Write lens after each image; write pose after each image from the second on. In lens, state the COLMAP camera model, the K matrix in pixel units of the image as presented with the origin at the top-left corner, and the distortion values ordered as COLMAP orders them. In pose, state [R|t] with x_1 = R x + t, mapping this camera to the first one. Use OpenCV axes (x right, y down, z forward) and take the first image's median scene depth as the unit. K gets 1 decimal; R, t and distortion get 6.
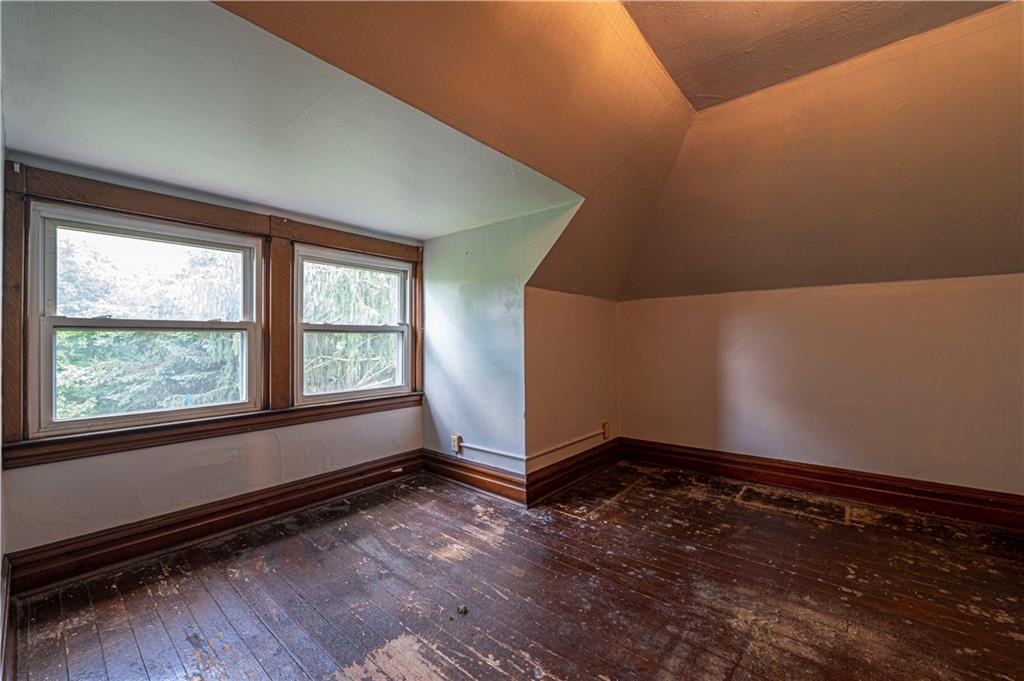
lens RADIAL K [[407.6, 0, 512.4], [0, 407.6, 340.3], [0, 0, 1]] dist [-0.002539, -0.001158]
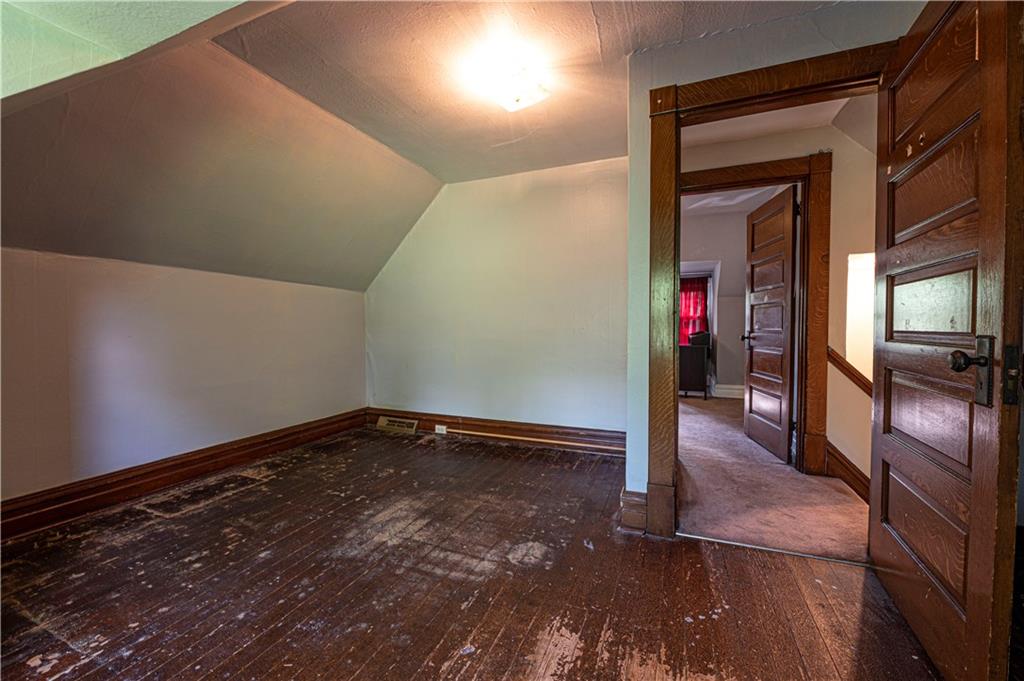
lens RADIAL K [[407.6, 0, 513.2], [0, 407.6, 341.3], [0, 0, 1]] dist [-0.002539, -0.001158]
pose [[-0.307816, -0.021702, 0.951198, -0.499387], [-0.000843, 0.999746, 0.022537, 0.019997], [-0.951446, 0.006136, -0.307756, 0.660588]]
